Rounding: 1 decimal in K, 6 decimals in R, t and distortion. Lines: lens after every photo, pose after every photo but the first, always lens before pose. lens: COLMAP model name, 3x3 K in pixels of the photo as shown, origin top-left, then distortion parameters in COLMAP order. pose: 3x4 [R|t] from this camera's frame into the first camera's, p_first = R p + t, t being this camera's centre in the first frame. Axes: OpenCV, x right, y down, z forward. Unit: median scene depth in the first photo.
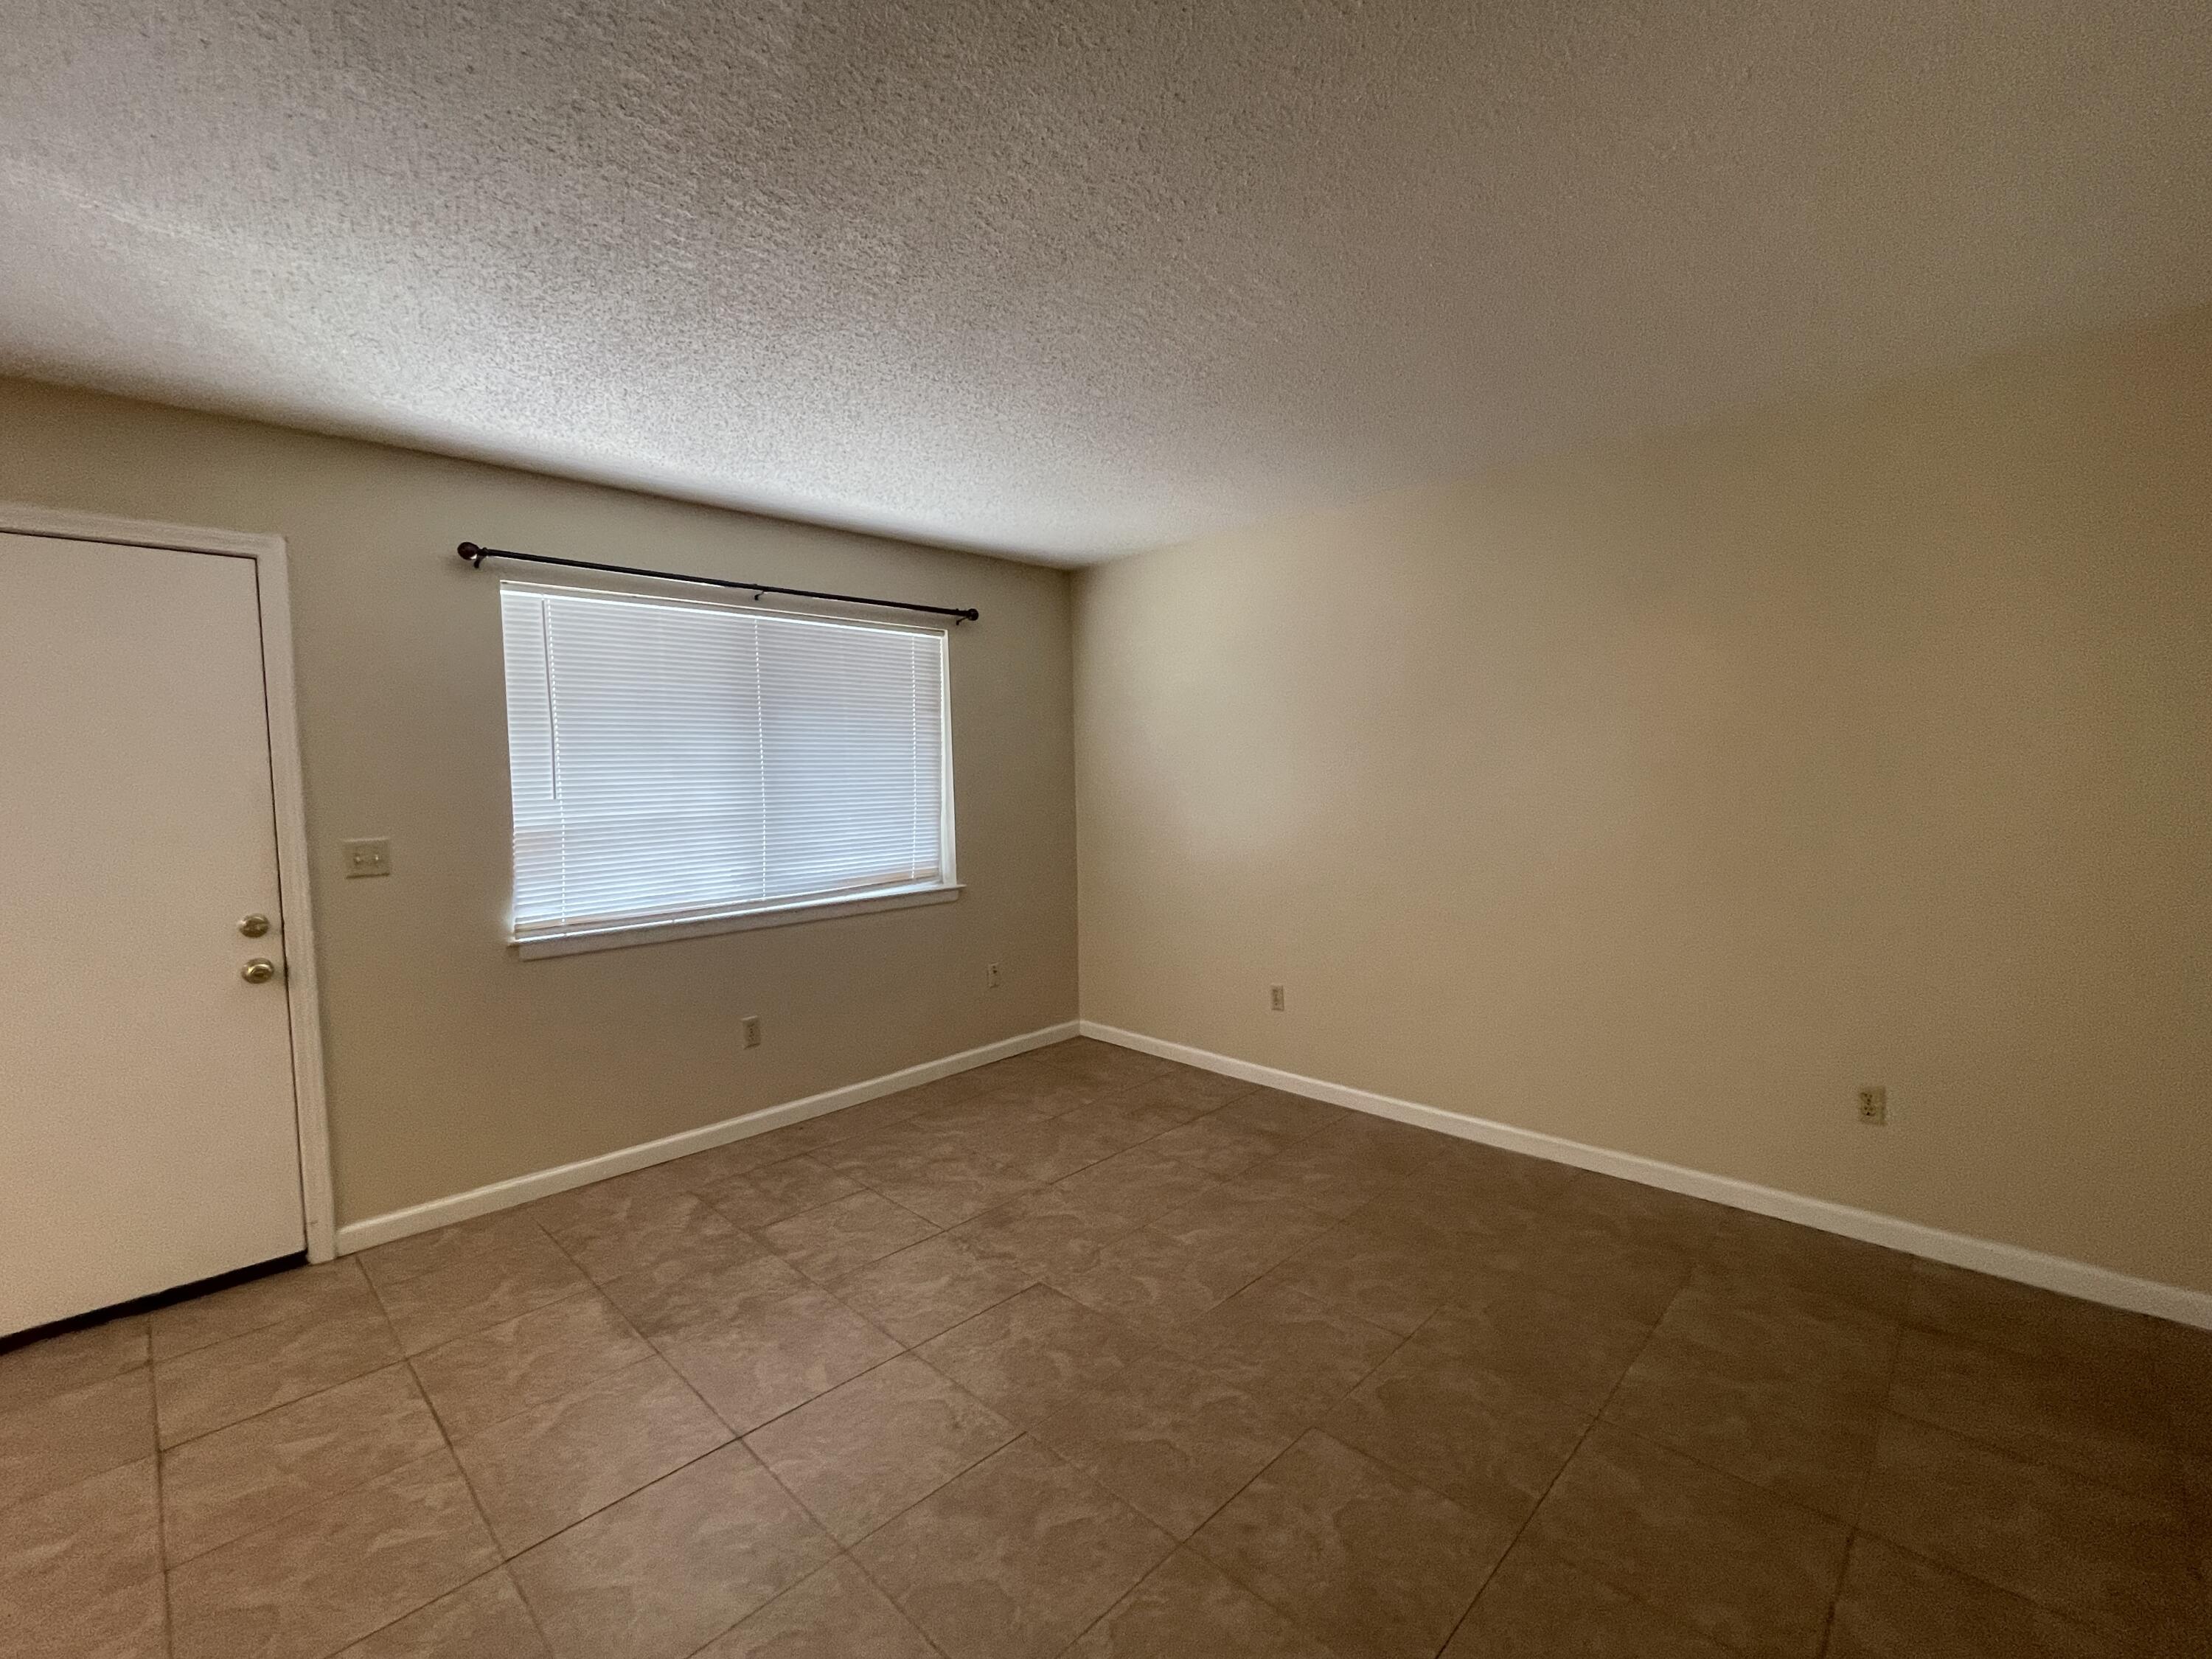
lens RADIAL K [[964.7, 0, 1093.6], [0, 964.7, 827.0], [0, 0, 1]] dist [0.004755, 0.000640]
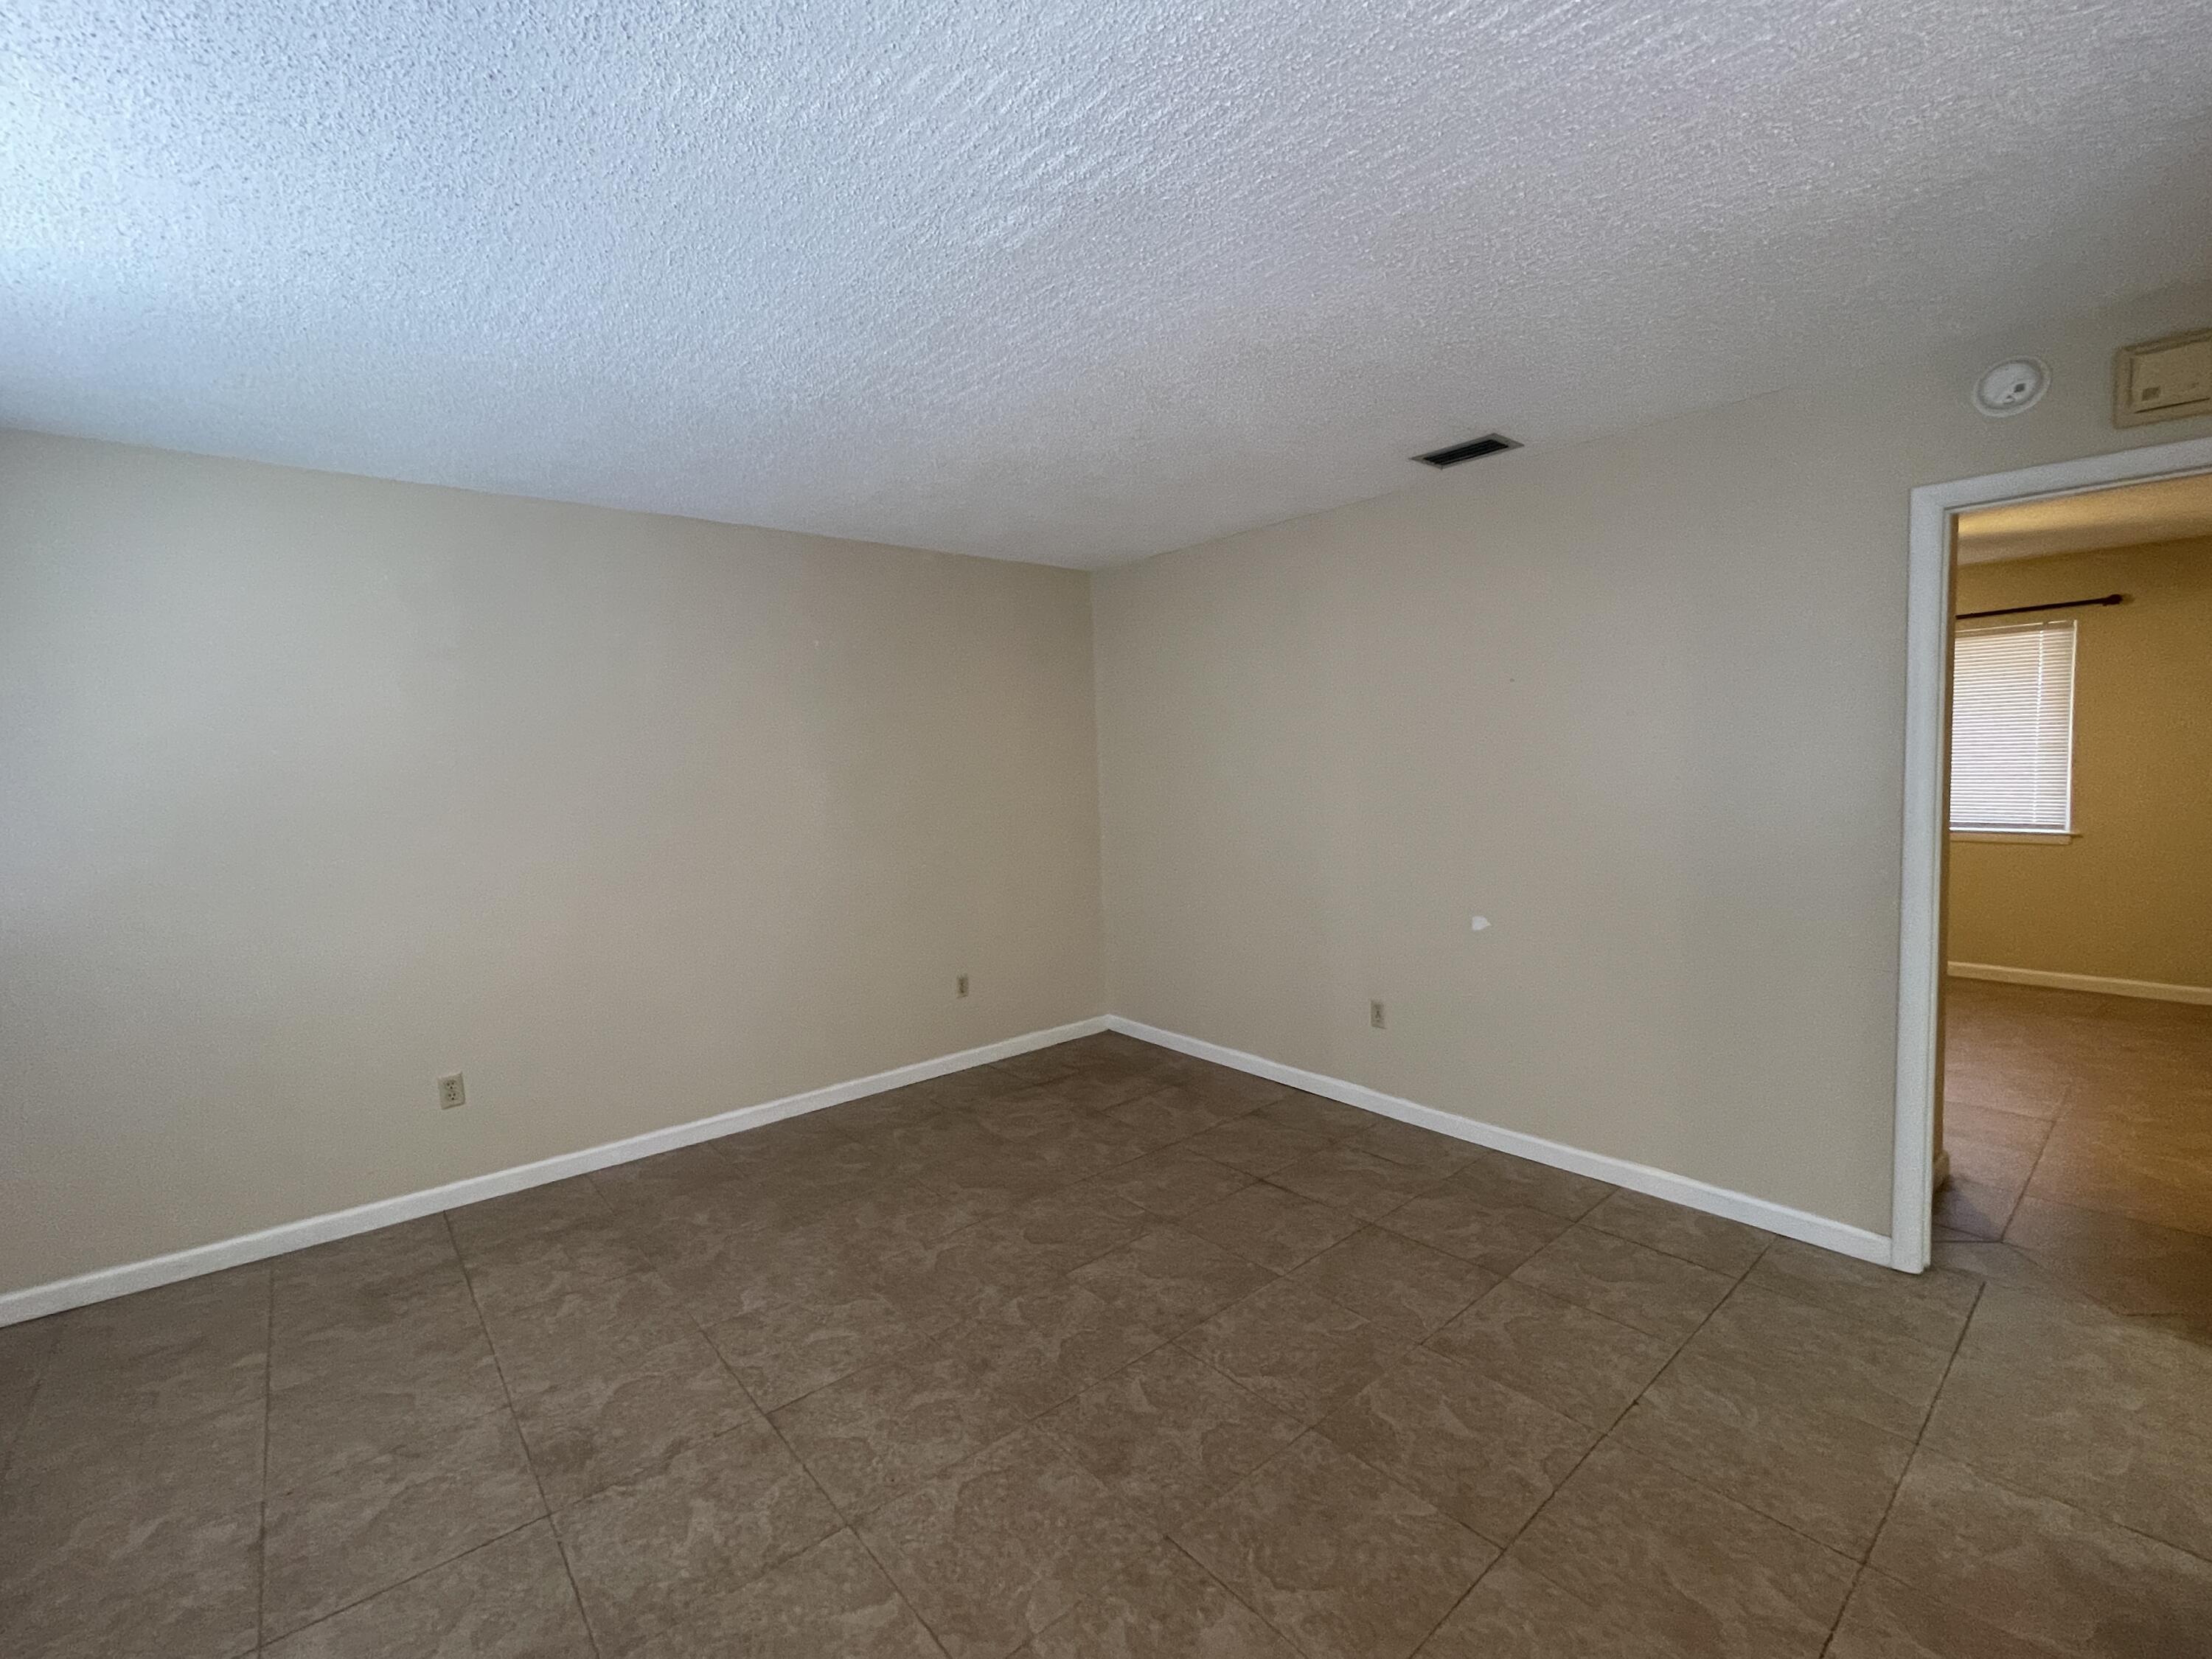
lens RADIAL K [[964.7, 0, 1099.8], [0, 964.7, 829.1], [0, 0, 1]] dist [0.004755, 0.000640]
pose [[0.094530, -0.055842, 0.993955, -0.747921], [0.091239, 0.994709, 0.047207, -0.033497], [-0.991332, 0.086225, 0.099125, 0.542380]]
